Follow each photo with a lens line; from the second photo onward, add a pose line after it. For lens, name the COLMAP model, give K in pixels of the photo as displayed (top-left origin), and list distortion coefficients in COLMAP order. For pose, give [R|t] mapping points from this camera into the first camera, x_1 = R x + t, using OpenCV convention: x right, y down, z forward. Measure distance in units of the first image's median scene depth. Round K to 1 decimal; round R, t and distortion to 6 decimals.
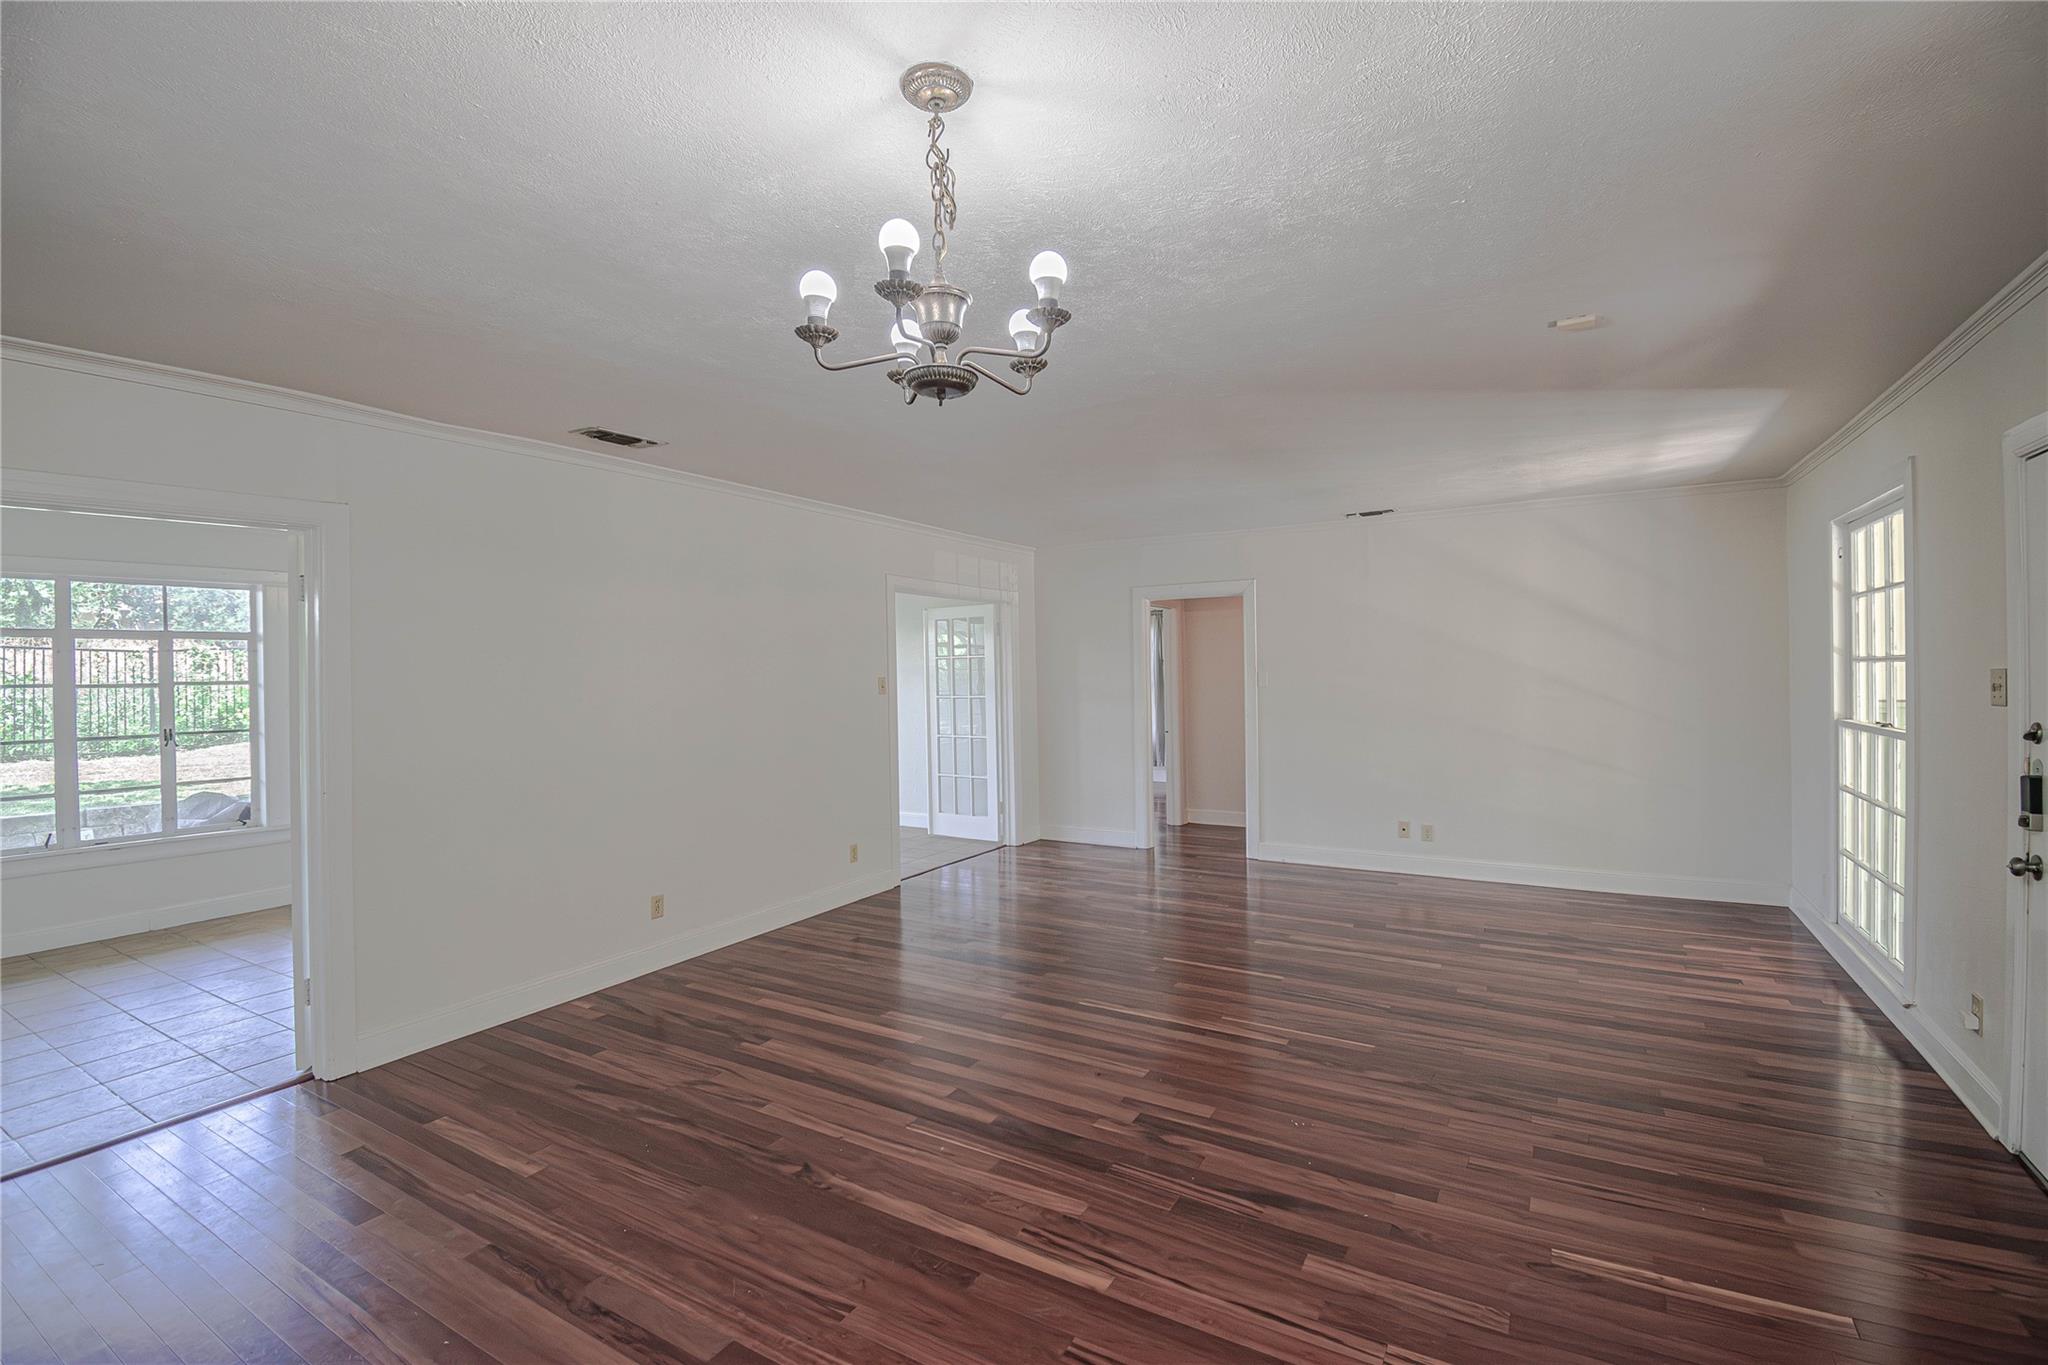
lens RADIAL K [[890.7, 0, 1041.3], [0, 890.7, 679.9], [0, 0, 1]] dist [0.015594, -0.026858]
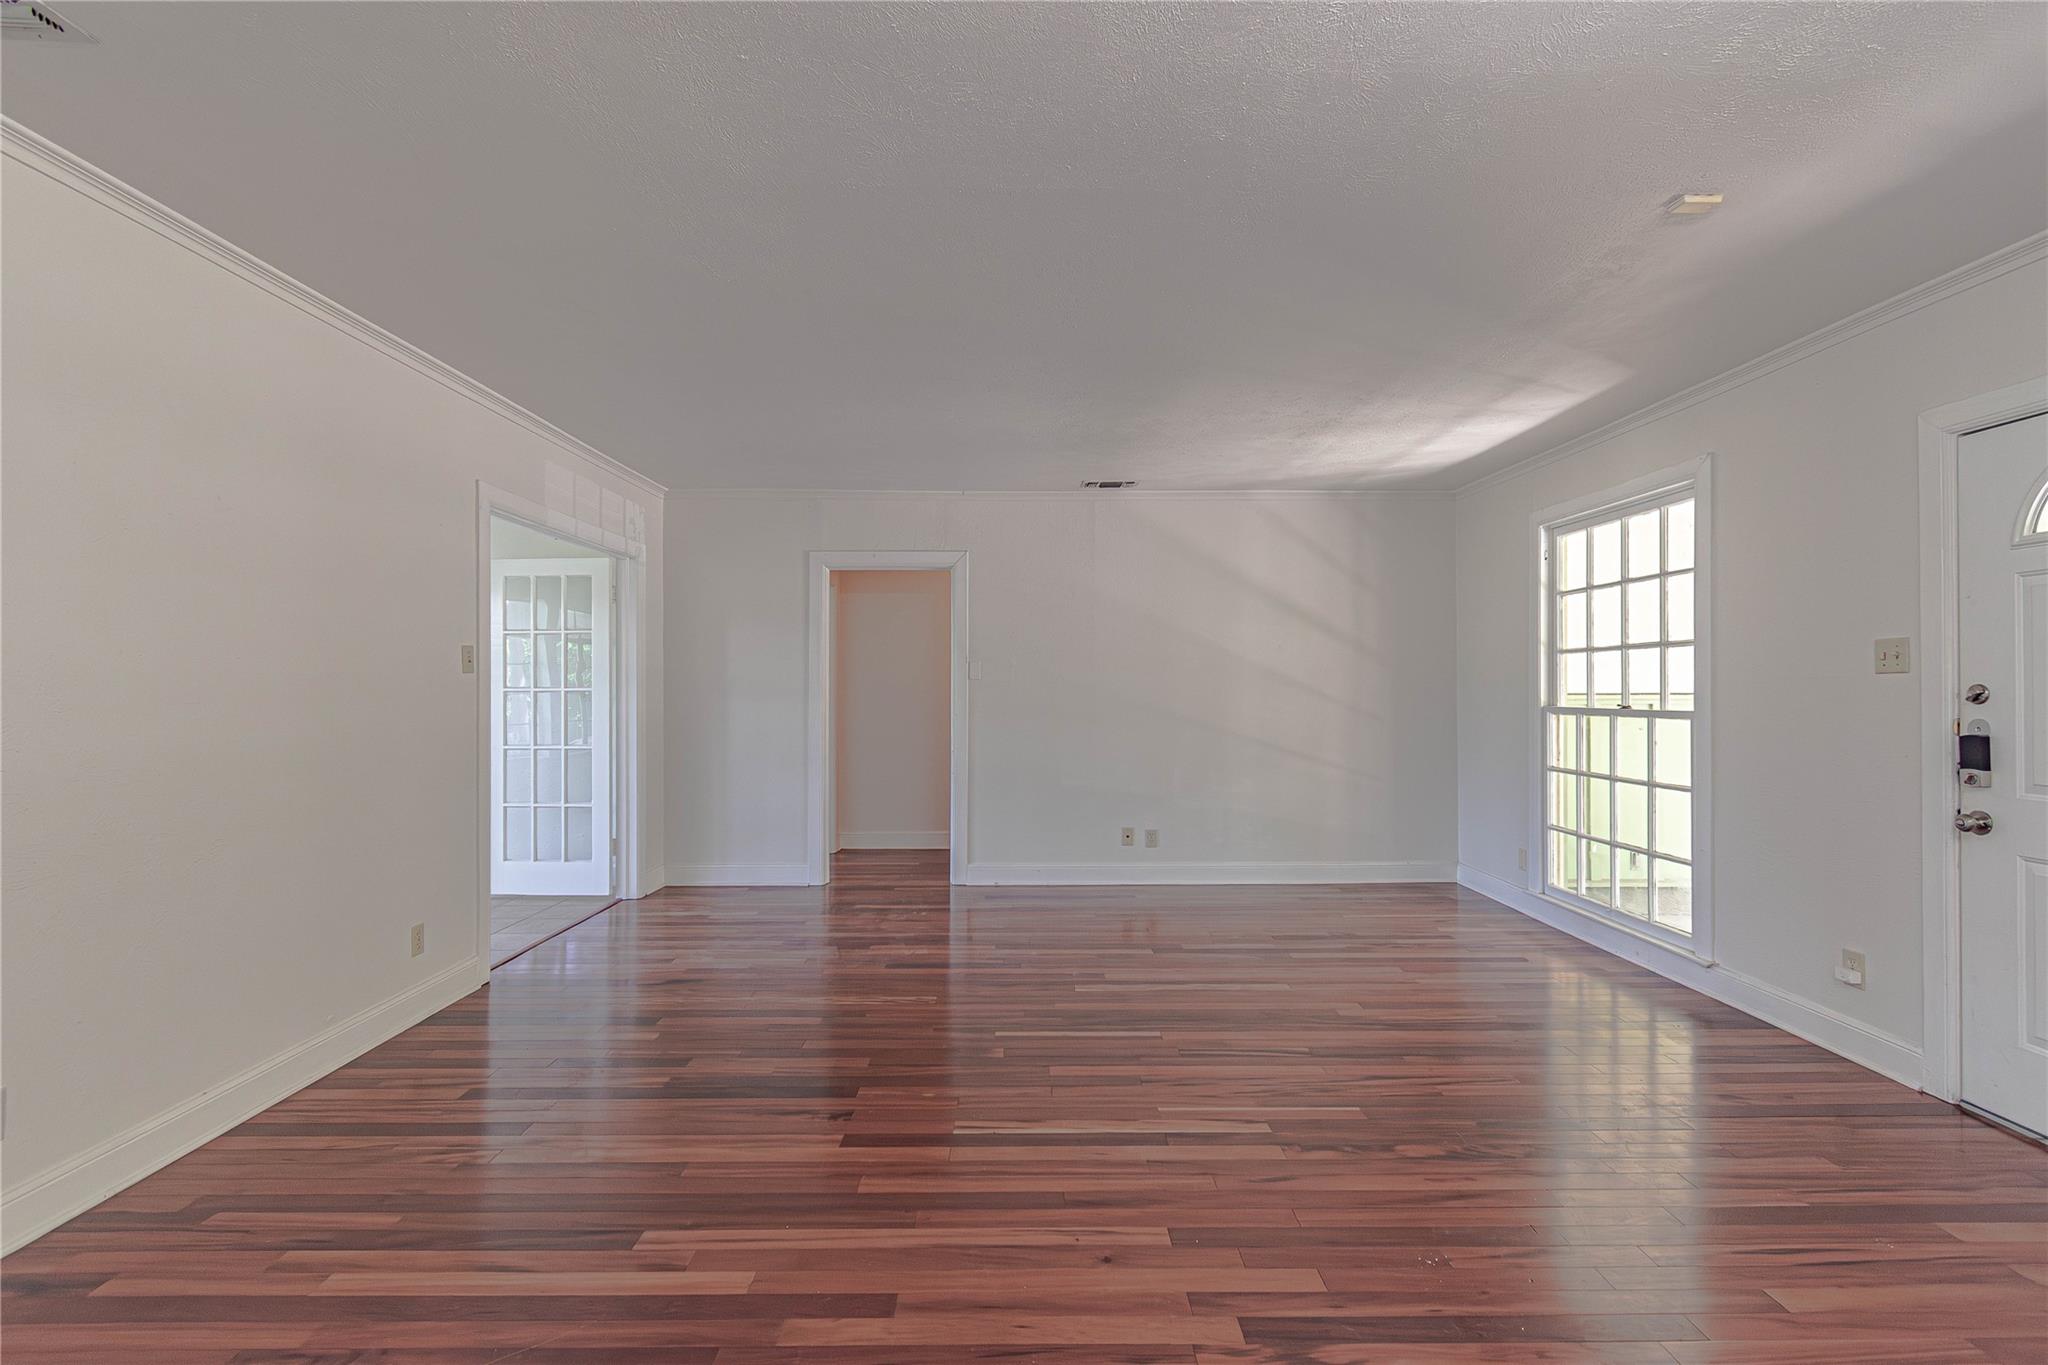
lens RADIAL K [[913.7, 0, 1040.4], [0, 913.7, 683.6], [0, 0, 1]] dist [-0.002667, -0.000369]
pose [[0.859645, 0.016534, 0.510625, -0.215432], [-0.007821, 0.999785, -0.019207, 0.043339], [-0.510832, 0.012517, 0.859589, 0.346415]]
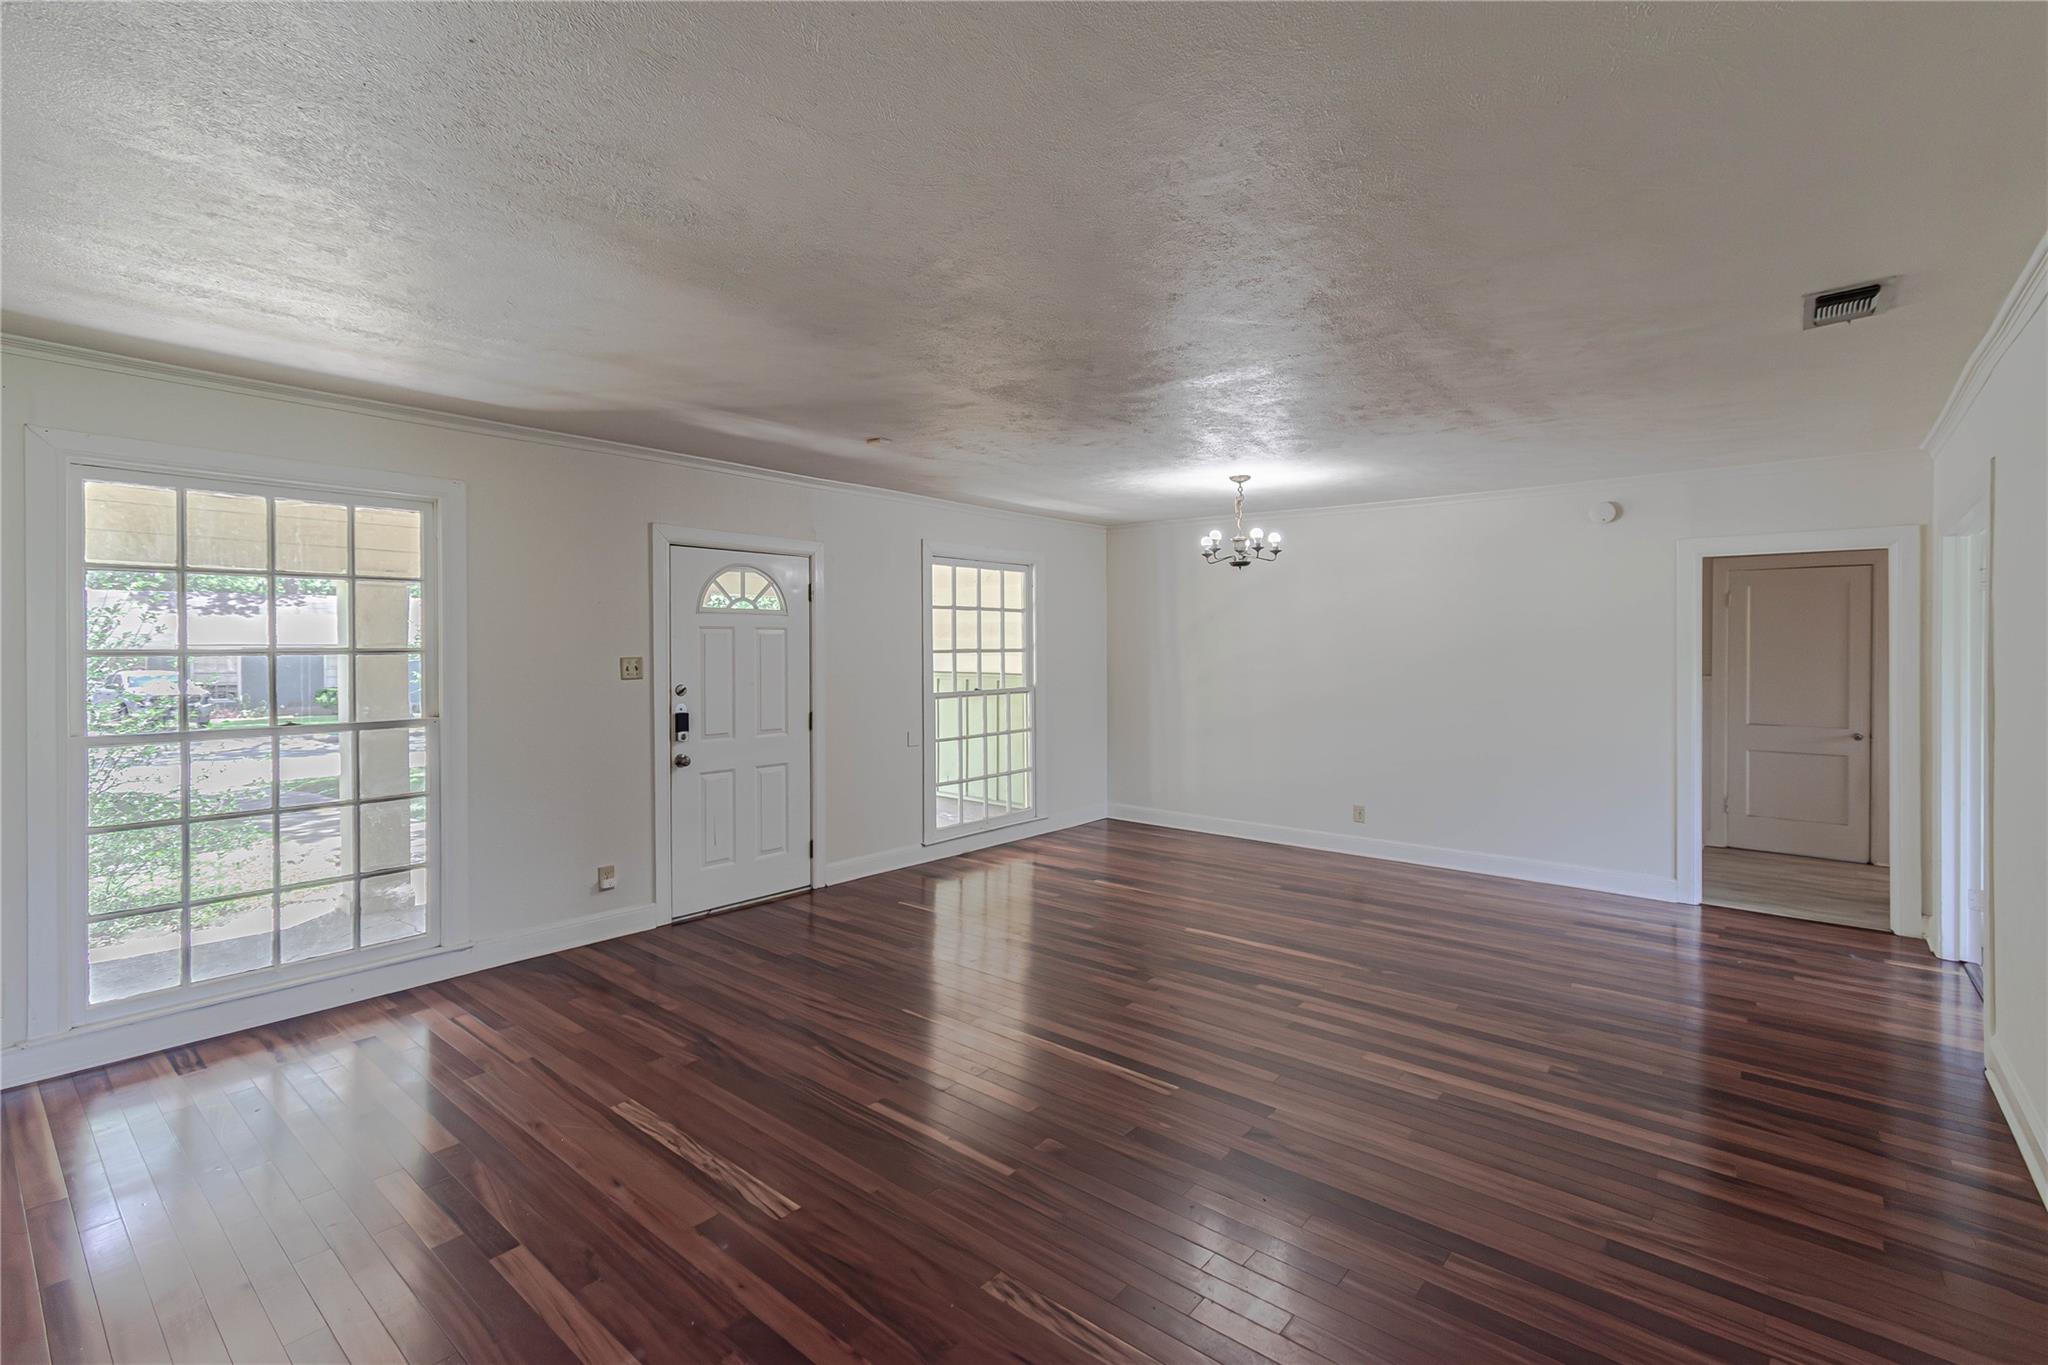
lens RADIAL K [[930.7, 0, 1001.6], [0, 930.7, 652.5], [0, 0, 1]] dist [0.001081, 0.000041]
pose [[-0.978700, 0.013729, 0.204834, 0.019402], [0.016509, 0.999793, 0.011870, -0.018901], [-0.204629, 0.014999, -0.978725, 1.576515]]
